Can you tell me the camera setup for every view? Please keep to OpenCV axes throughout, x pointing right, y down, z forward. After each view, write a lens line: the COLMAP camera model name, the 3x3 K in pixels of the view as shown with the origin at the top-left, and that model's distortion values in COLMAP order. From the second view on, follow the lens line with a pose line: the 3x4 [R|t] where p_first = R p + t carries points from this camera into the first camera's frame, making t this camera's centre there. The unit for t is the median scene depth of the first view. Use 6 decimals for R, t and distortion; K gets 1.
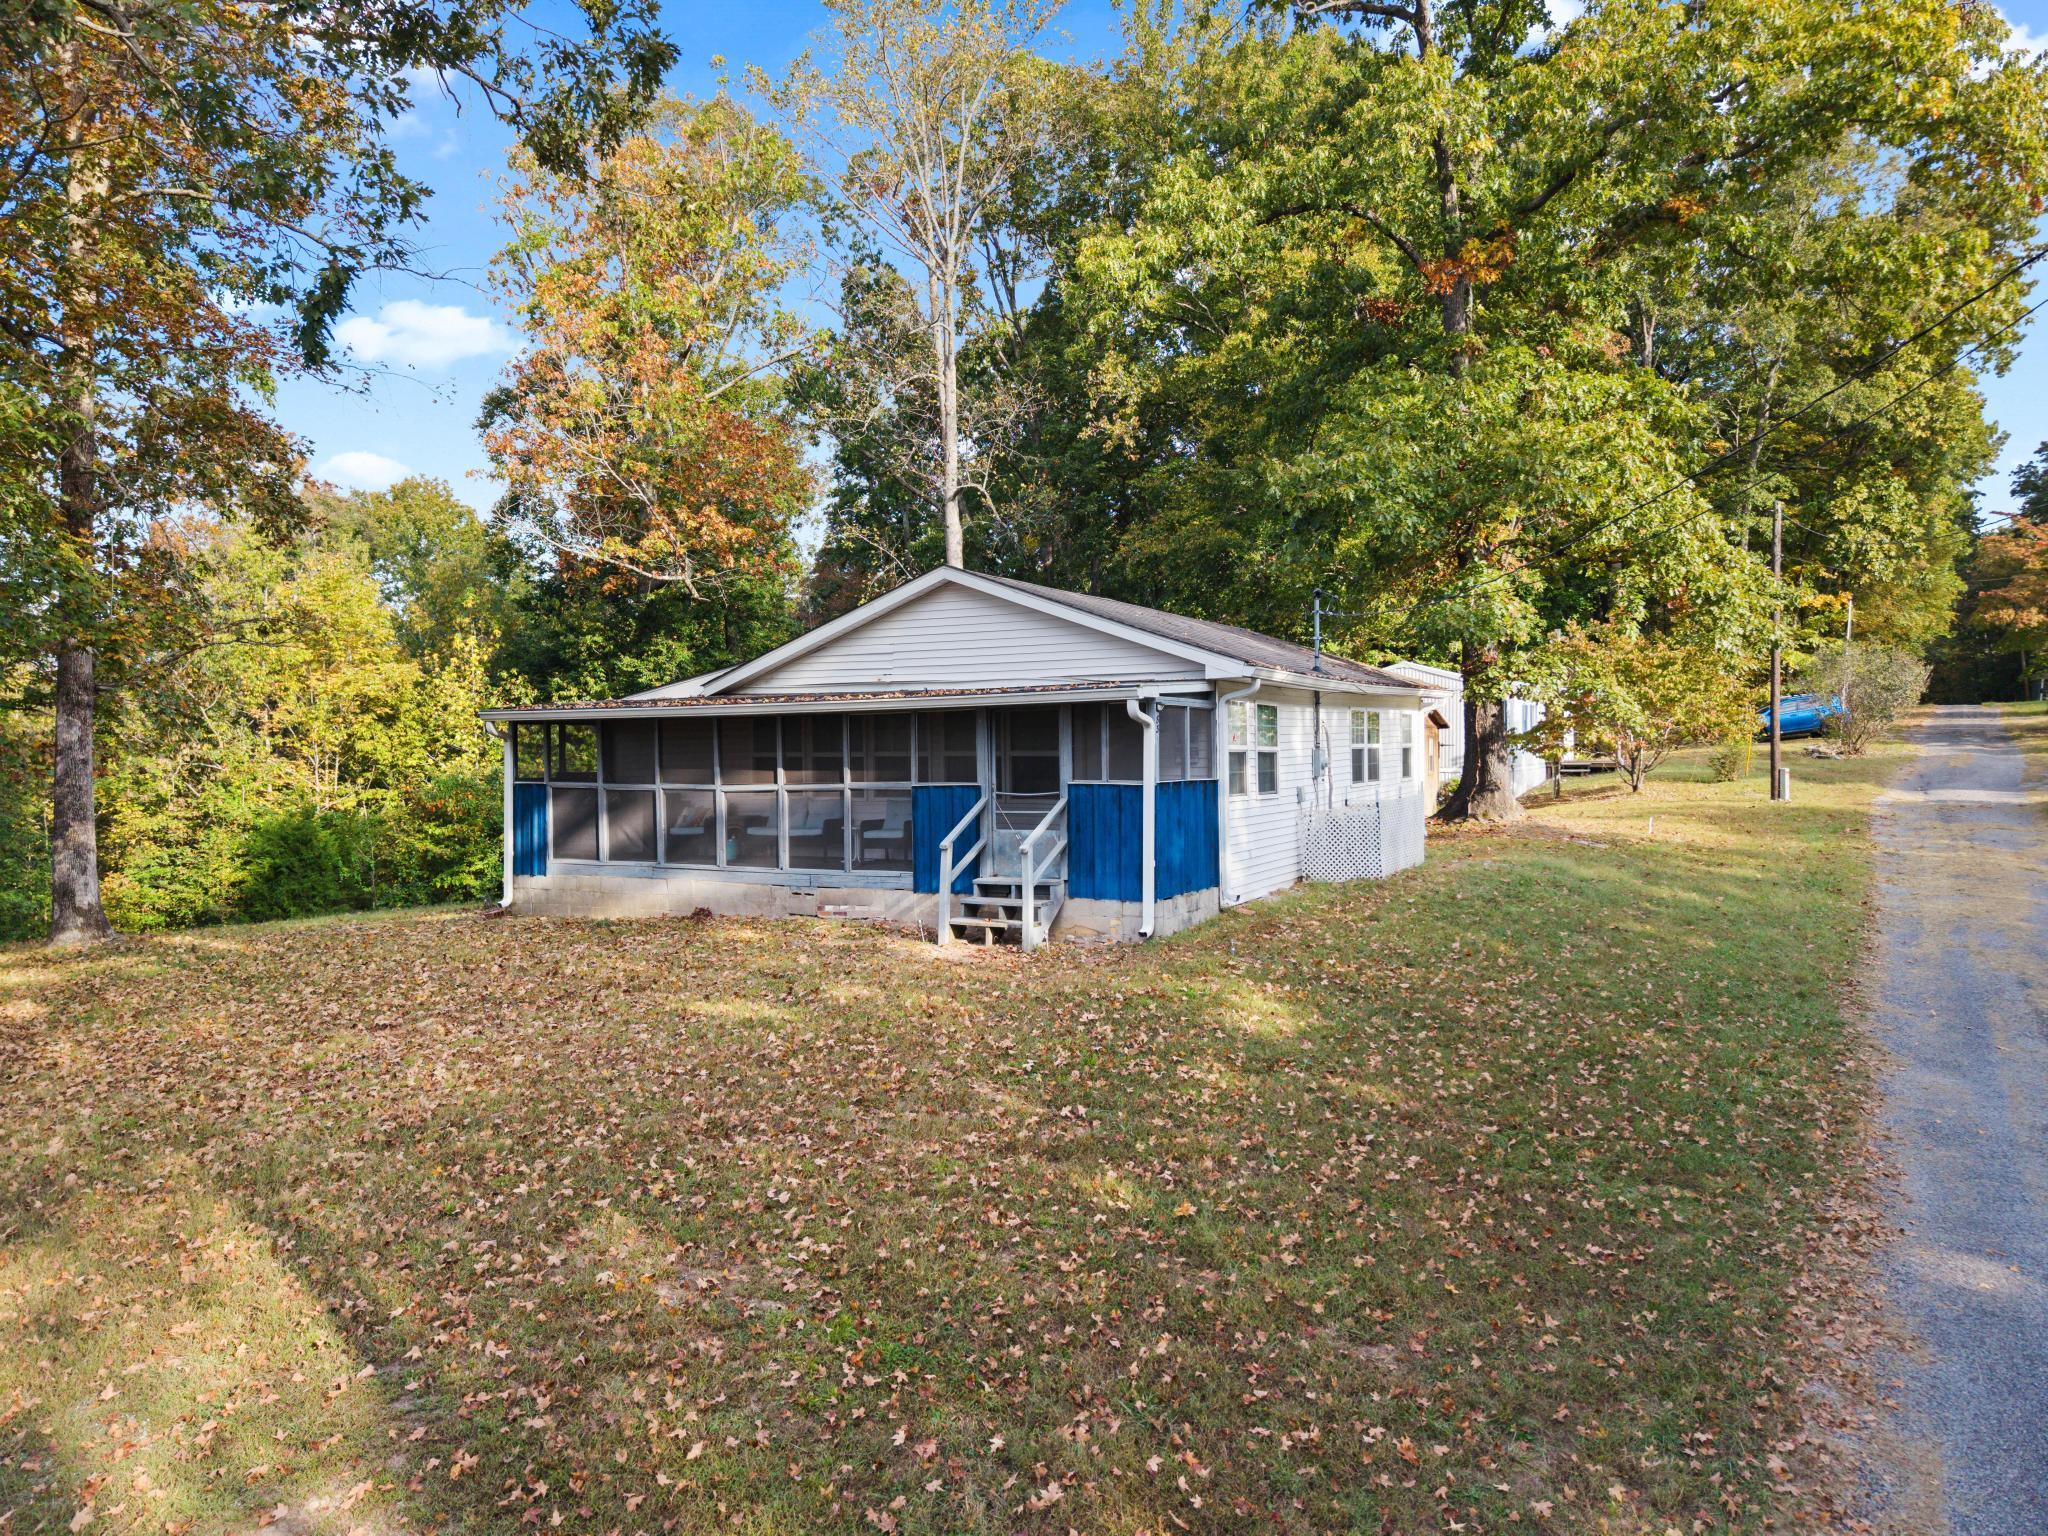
lens RADIAL K [[1375.0, 0, 1024.0], [0, 1375.0, 768.0], [0, 0, 1]] dist [0.005470, -0.000832]
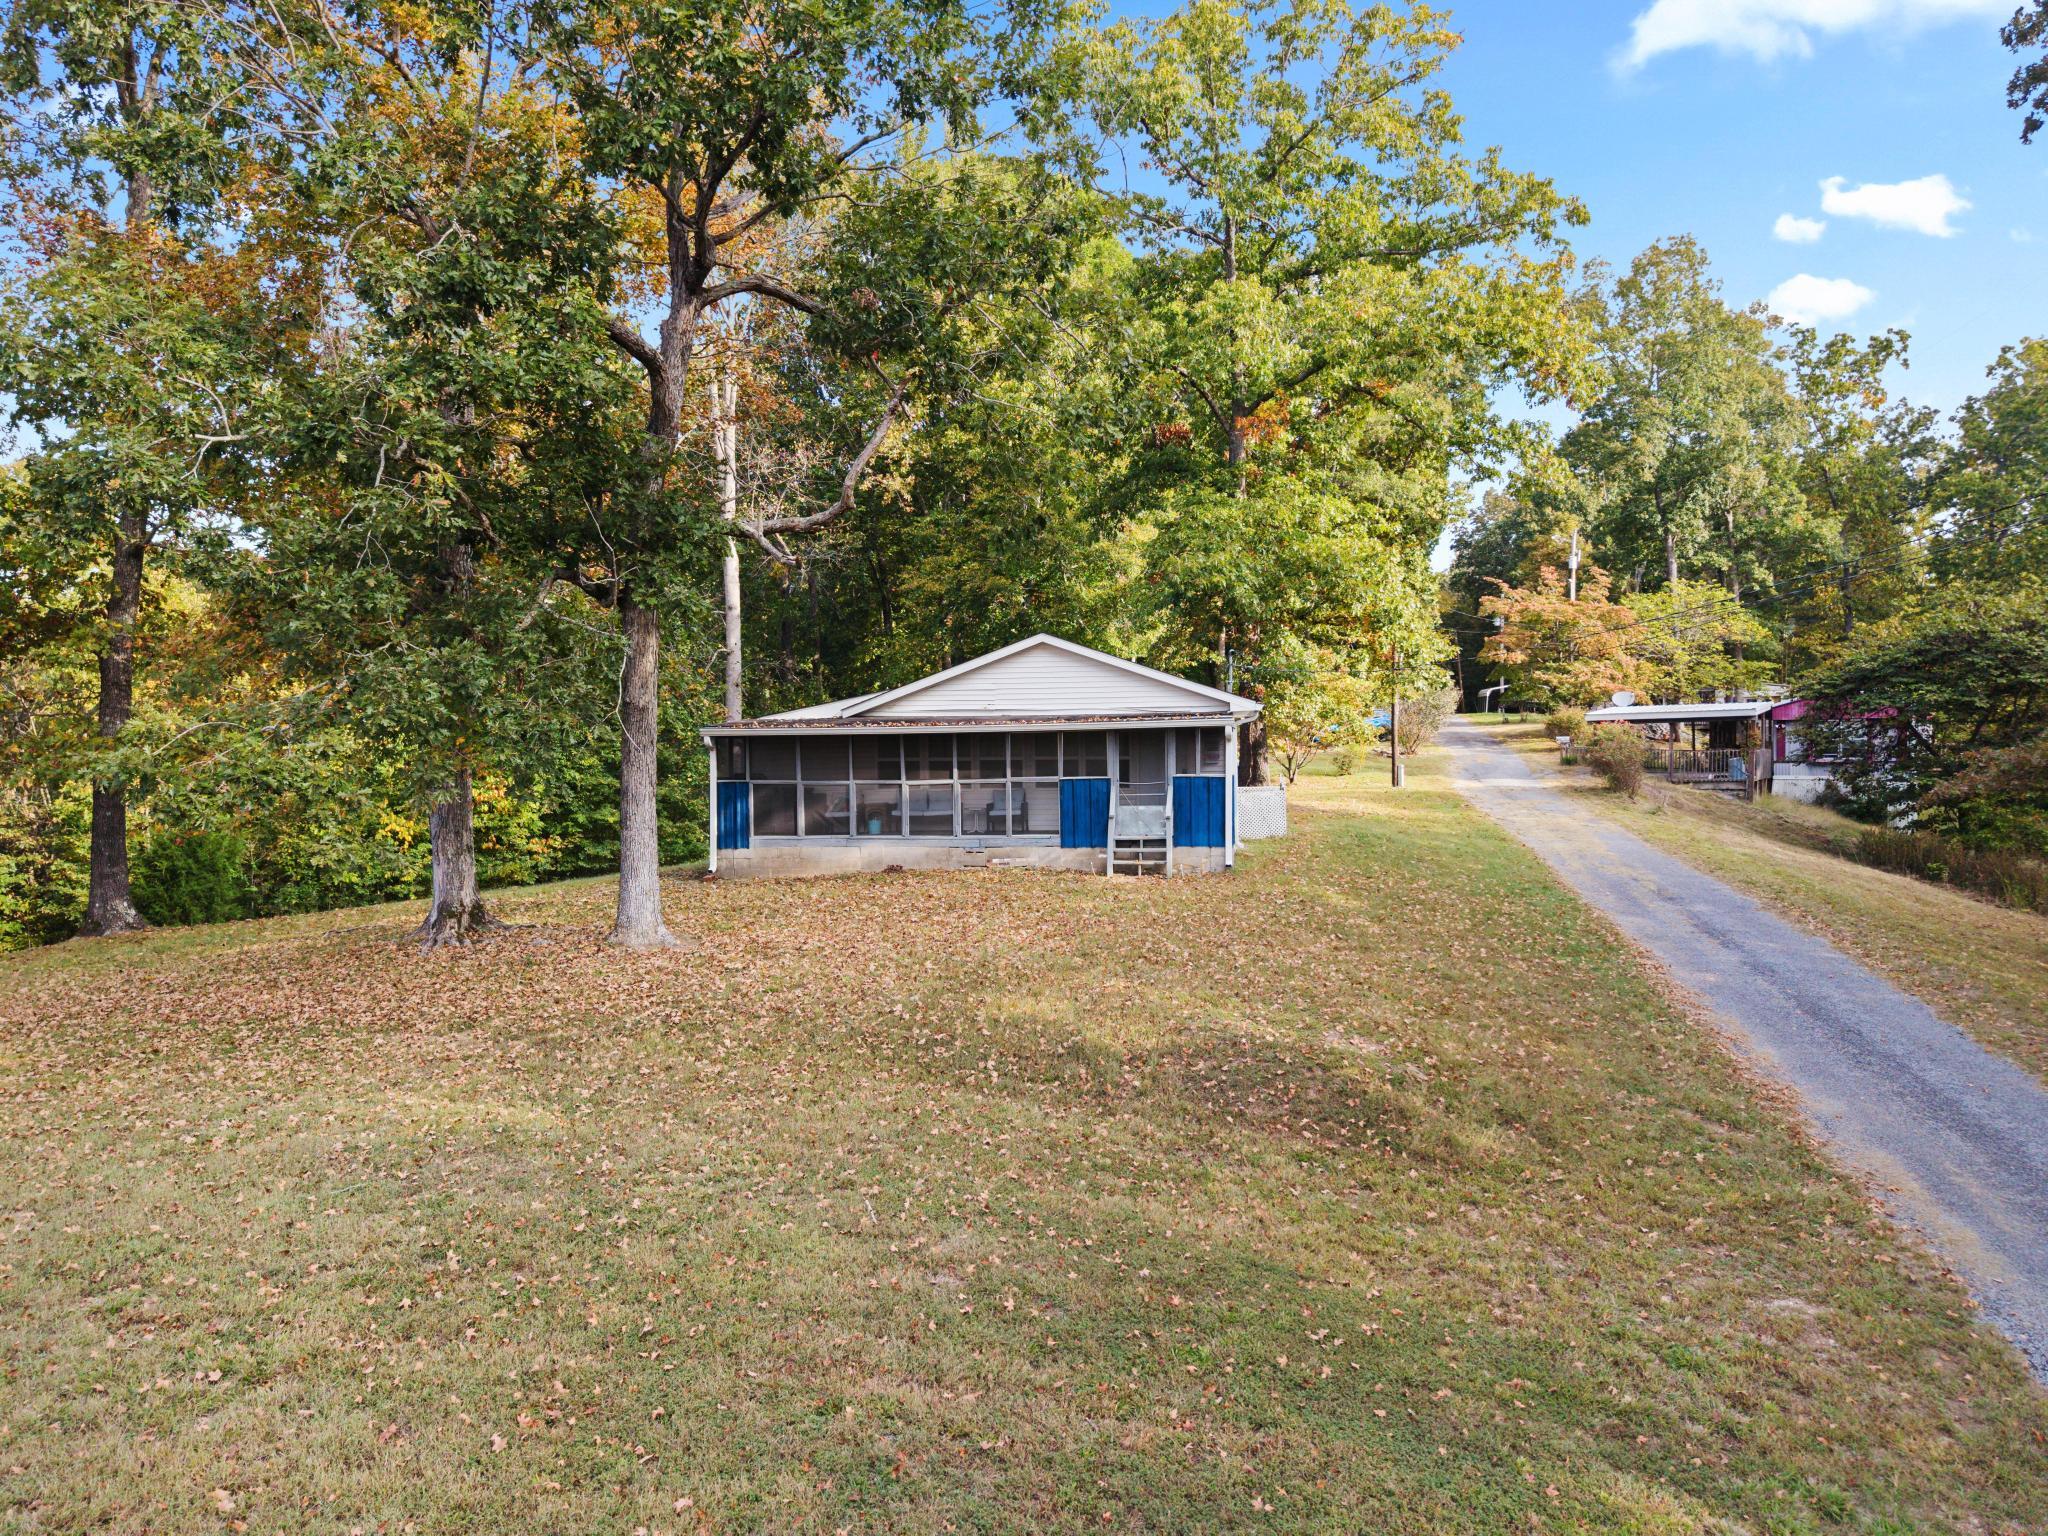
lens RADIAL K [[1375.0, 0, 1024.0], [0, 1375.0, 768.0], [0, 0, 1]] dist [0.005470, -0.000832]
pose [[0.940503, -0.006921, 0.339716, -0.576553], [0.007103, 0.999975, 0.000709, -0.000859], [-0.339712, 0.001747, 0.940528, -0.395410]]
